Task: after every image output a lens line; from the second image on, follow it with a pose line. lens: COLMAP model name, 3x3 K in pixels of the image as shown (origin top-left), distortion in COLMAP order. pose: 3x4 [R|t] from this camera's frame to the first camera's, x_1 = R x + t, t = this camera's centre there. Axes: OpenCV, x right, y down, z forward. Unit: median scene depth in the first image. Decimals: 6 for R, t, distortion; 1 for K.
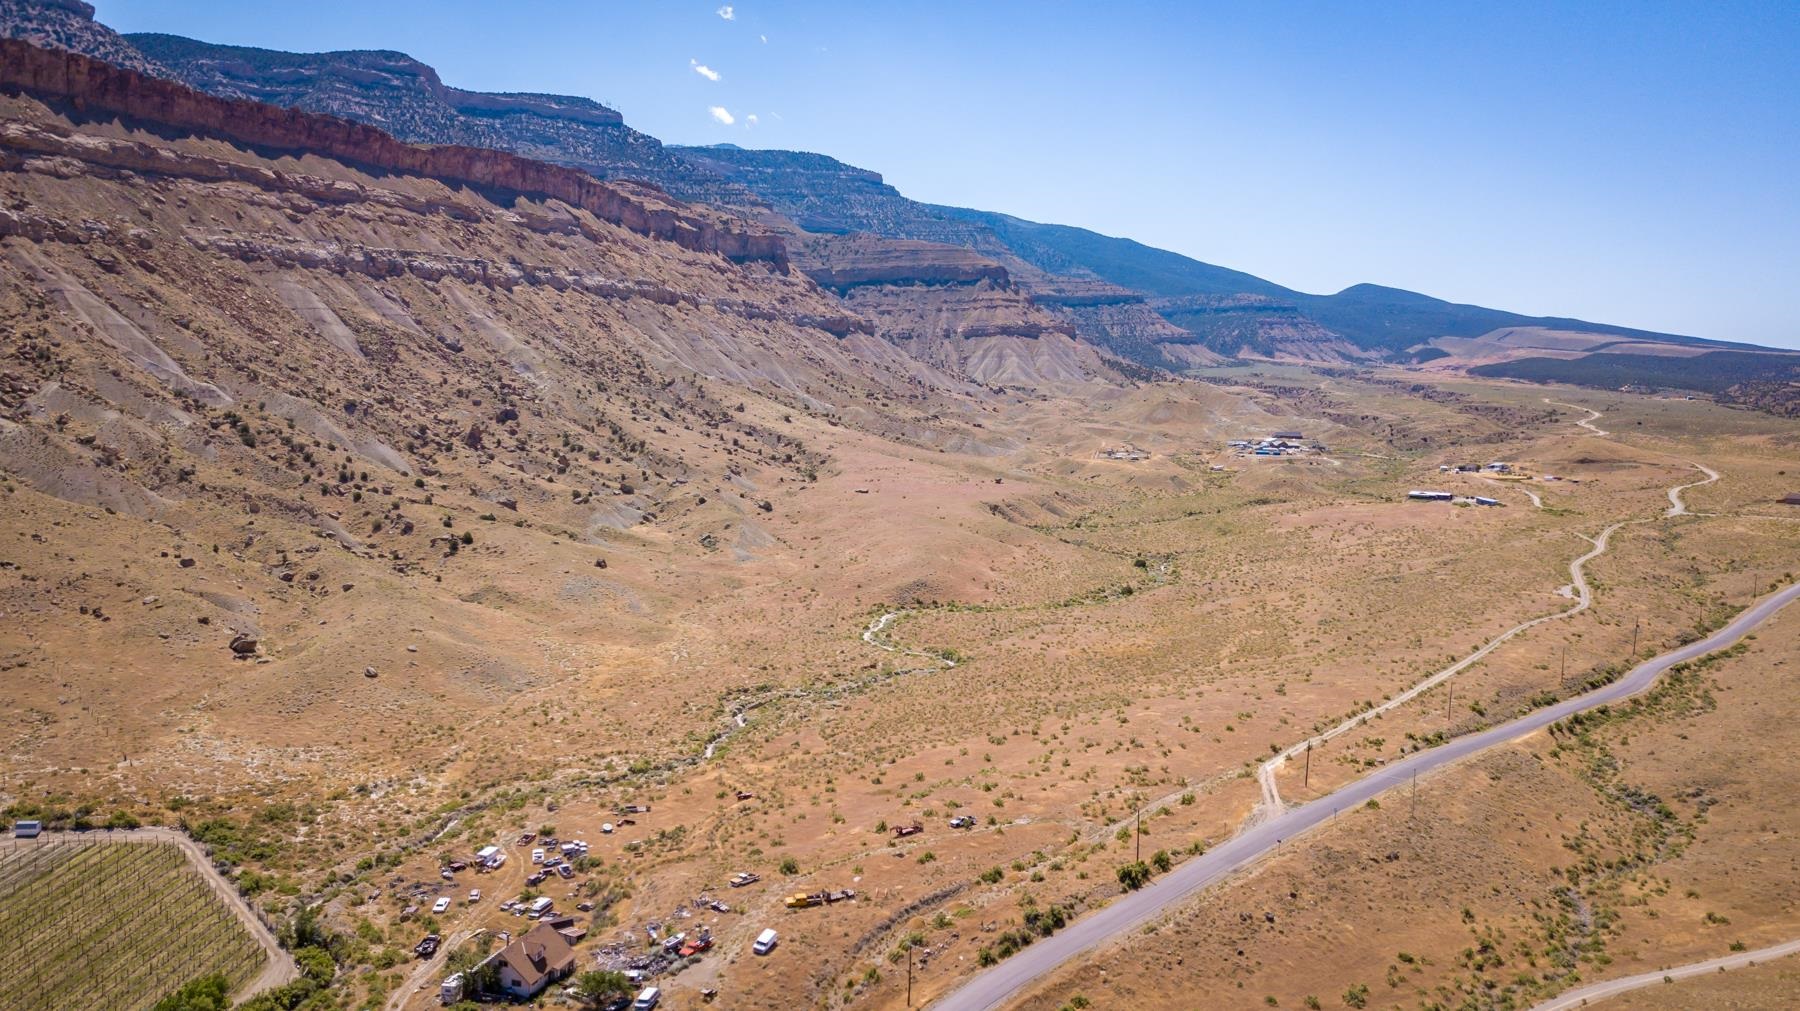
lens RADIAL K [[1399.2, 0, 921.2], [0, 1399.2, 511.1], [0, 0, 1]] dist [0.030506, -0.035049]
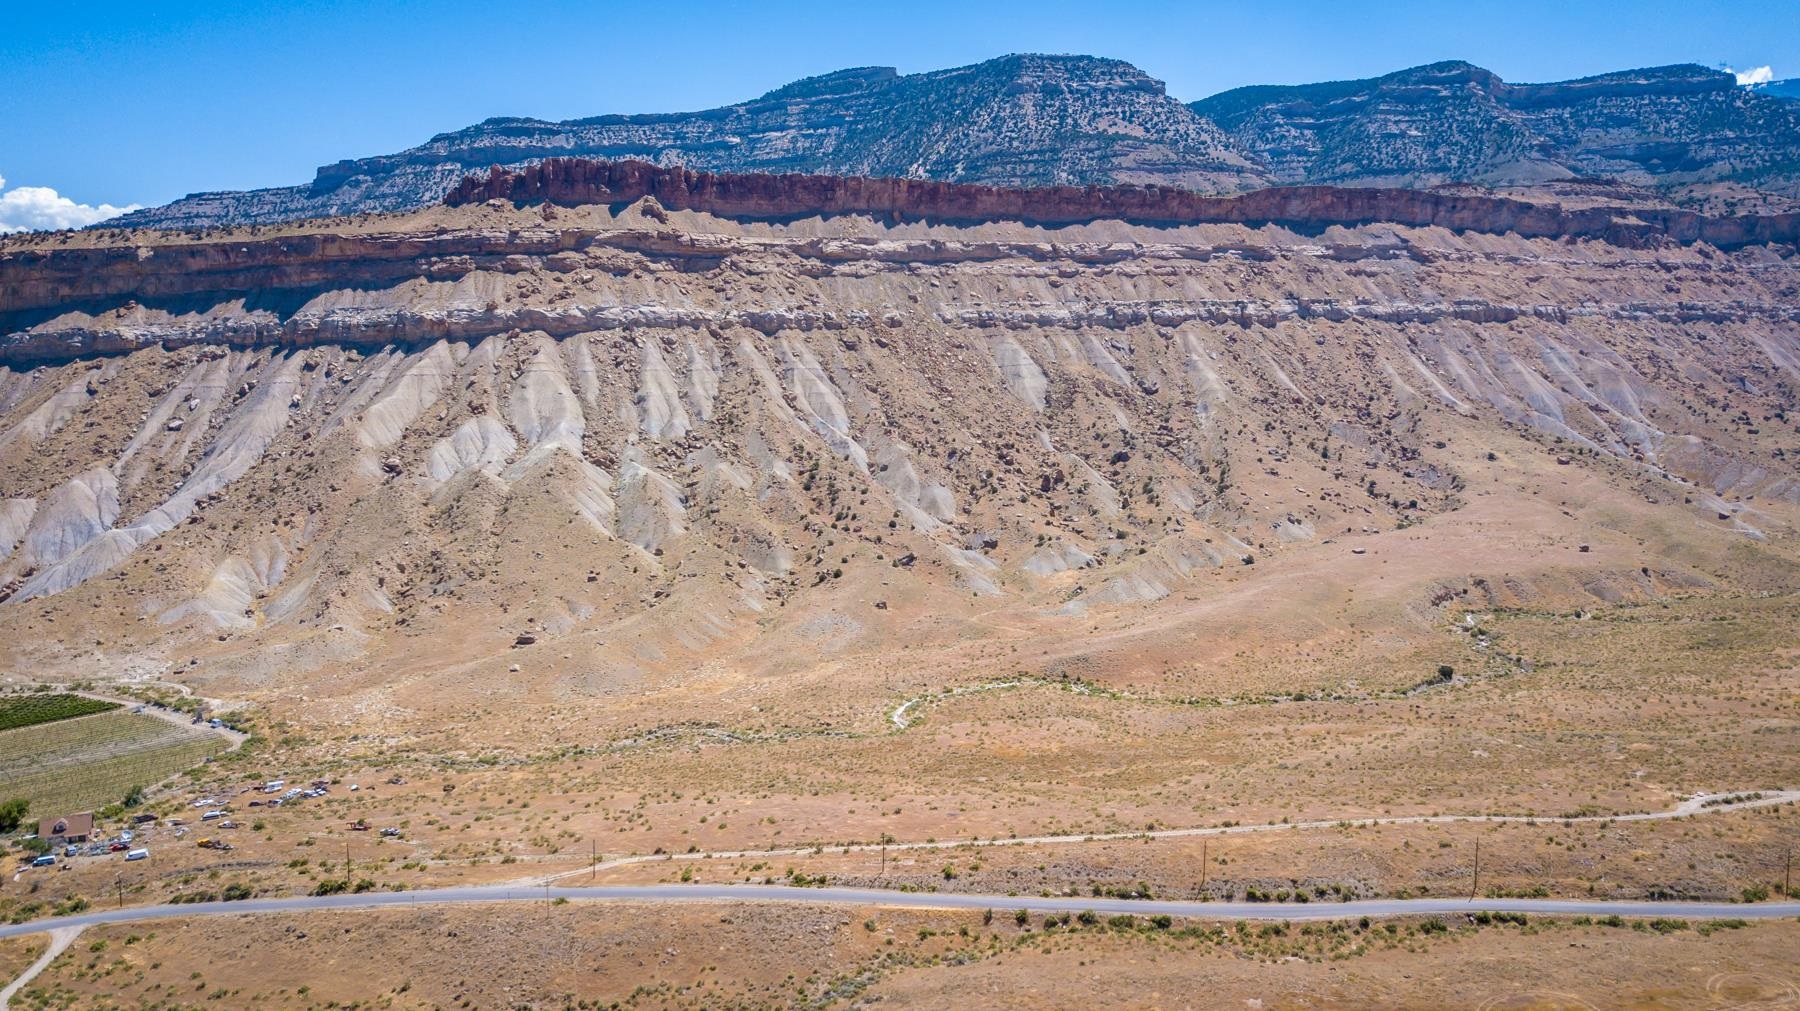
lens RADIAL K [[1399.2, 0, 919.8], [0, 1399.2, 521.8], [0, 0, 1]] dist [0.030506, -0.035049]
pose [[0.661218, 0.061102, -0.747701, 0.281822], [-0.047477, 0.998088, 0.039578, -0.034636], [0.748690, 0.009329, 0.662855, 0.090869]]
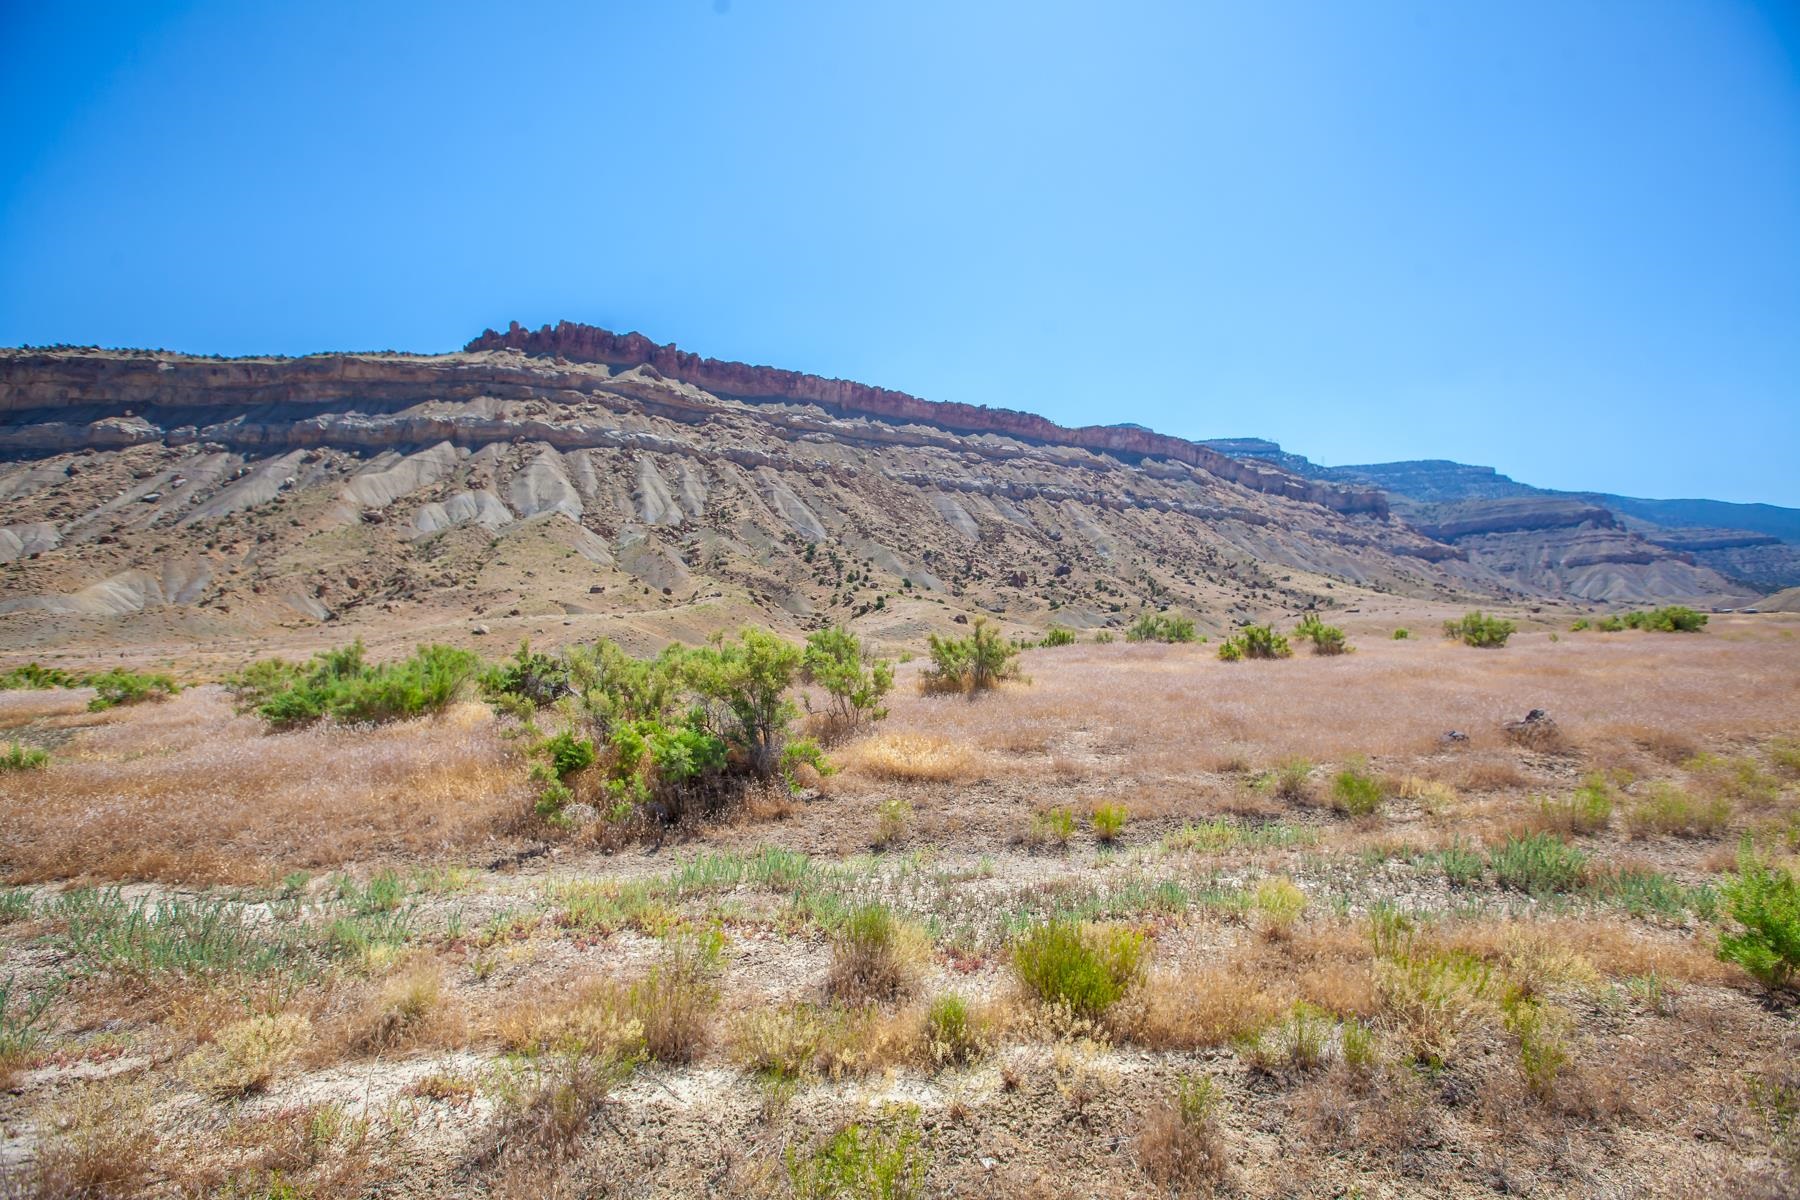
lens RADIAL K [[824.7, 0, 905.3], [0, 824.7, 594.1], [0, 0, 1]] dist [-0.042500, 0.016380]
pose [[0.775739, -0.045222, -0.629432, 0.046166], [-0.052754, 0.989290, -0.136093, 0.041697], [0.628845, 0.138778, 0.765045, 0.212163]]
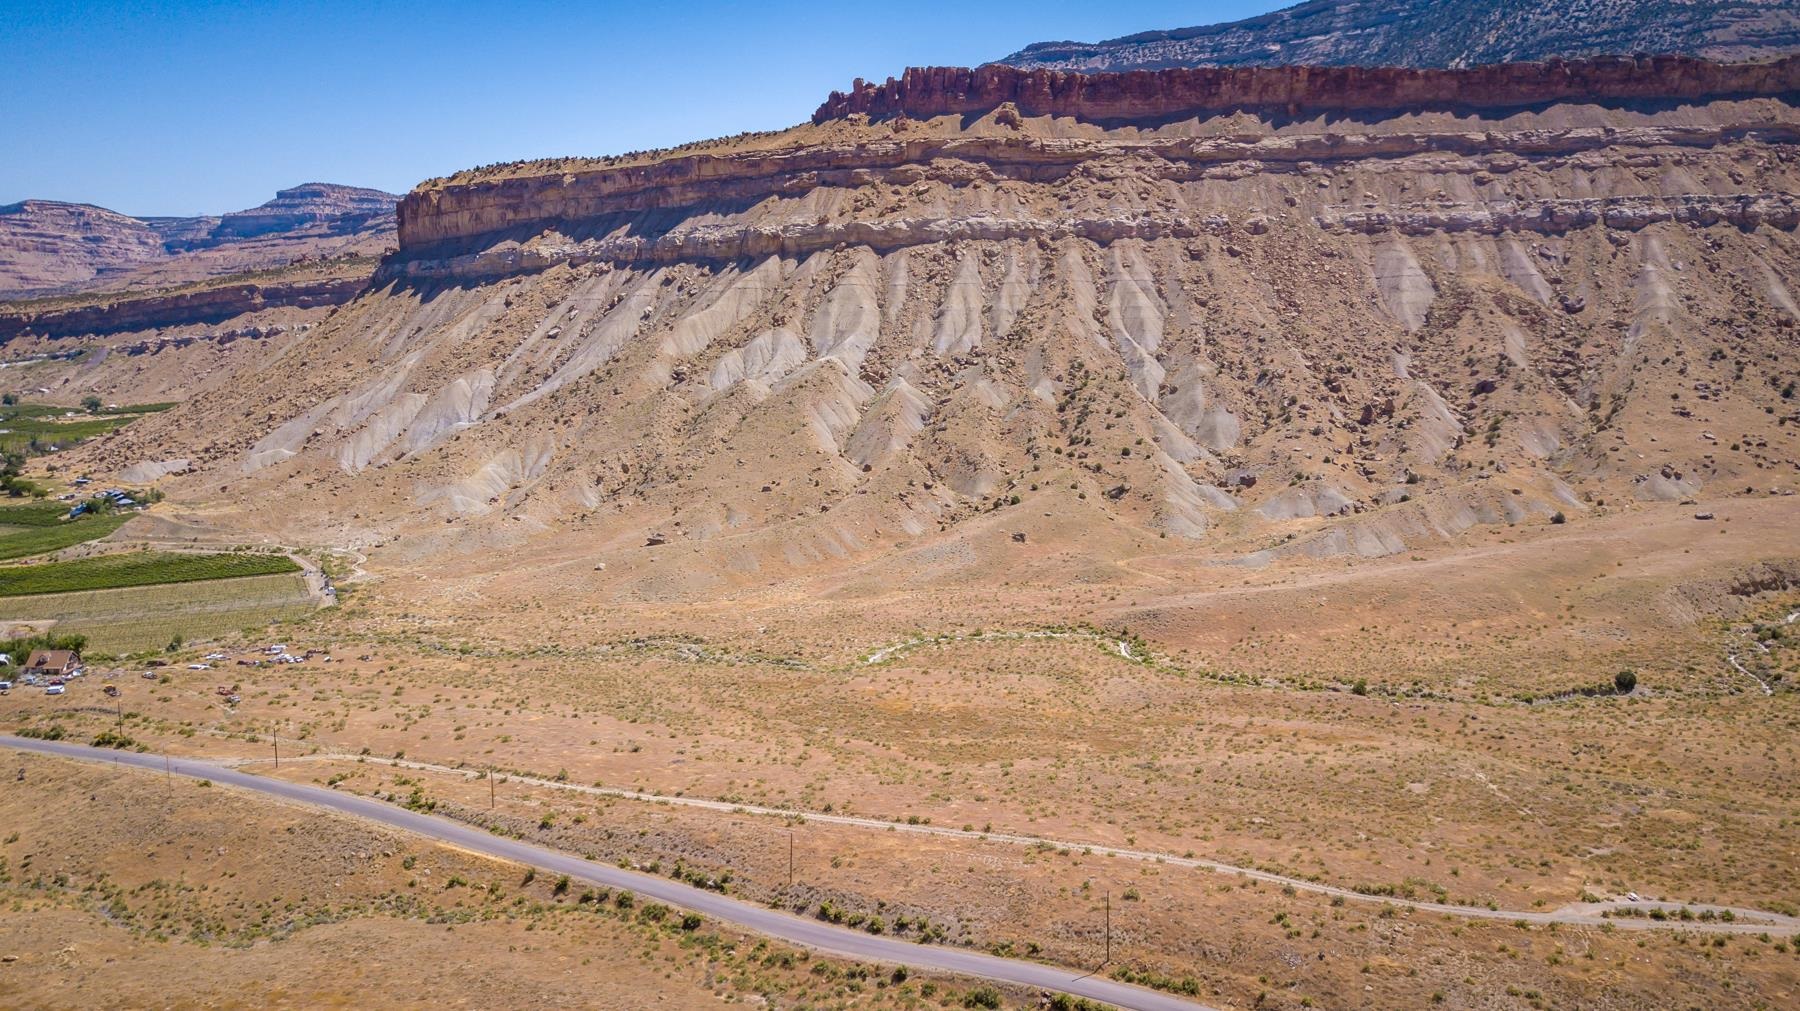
lens RADIAL K [[1399.2, 0, 910.5], [0, 1399.2, 531.0], [0, 0, 1]] dist [0.030506, -0.035049]
pose [[0.271762, 0.136058, -0.952698, 0.316577], [-0.075995, 0.989898, 0.119692, -0.036956], [0.959359, 0.039872, 0.279356, 0.250611]]
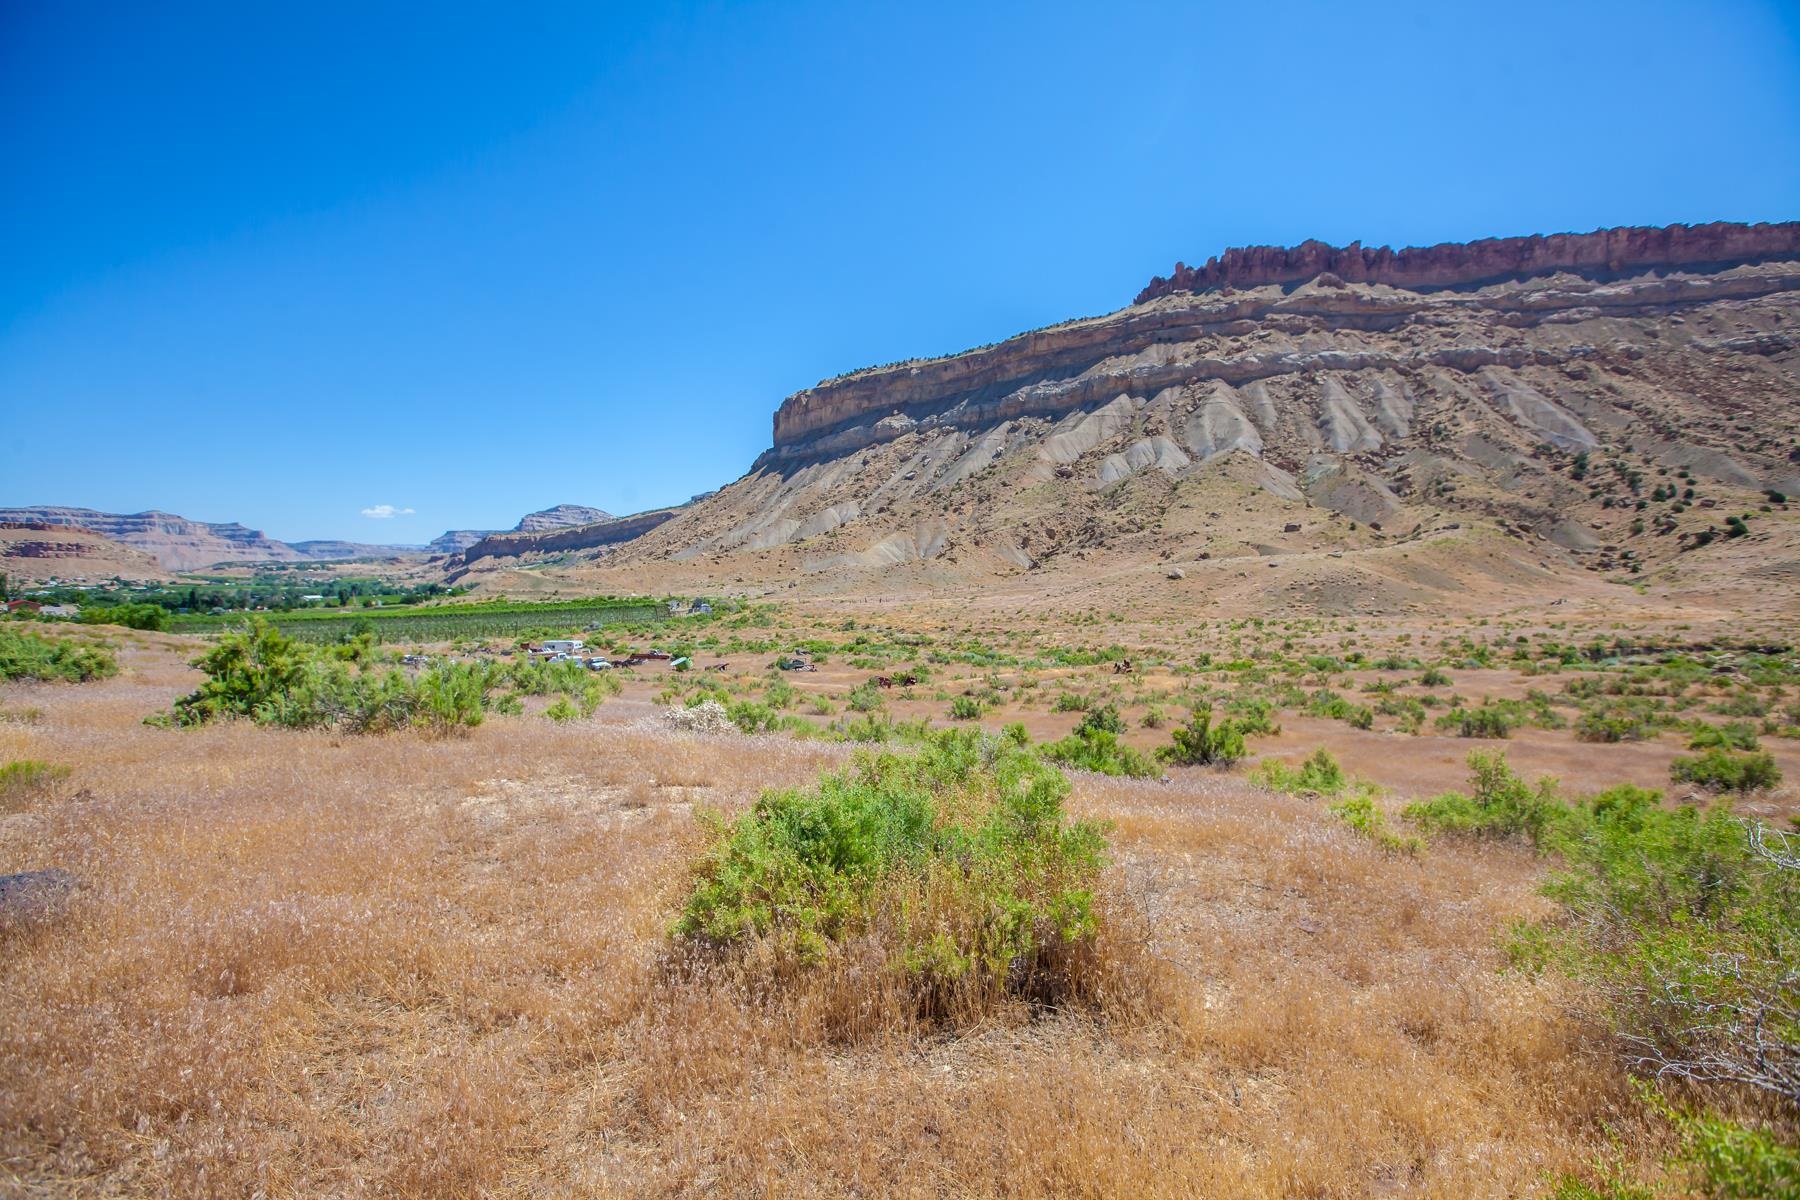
lens RADIAL K [[824.7, 0, 905.7], [0, 824.7, 598.5], [0, 0, 1]] dist [-0.042500, 0.016380]
pose [[0.115384, 0.000733, -0.993321, 0.018180], [-0.090442, 0.995854, -0.009770, 0.041180], [0.989195, 0.090966, 0.114972, 0.220268]]
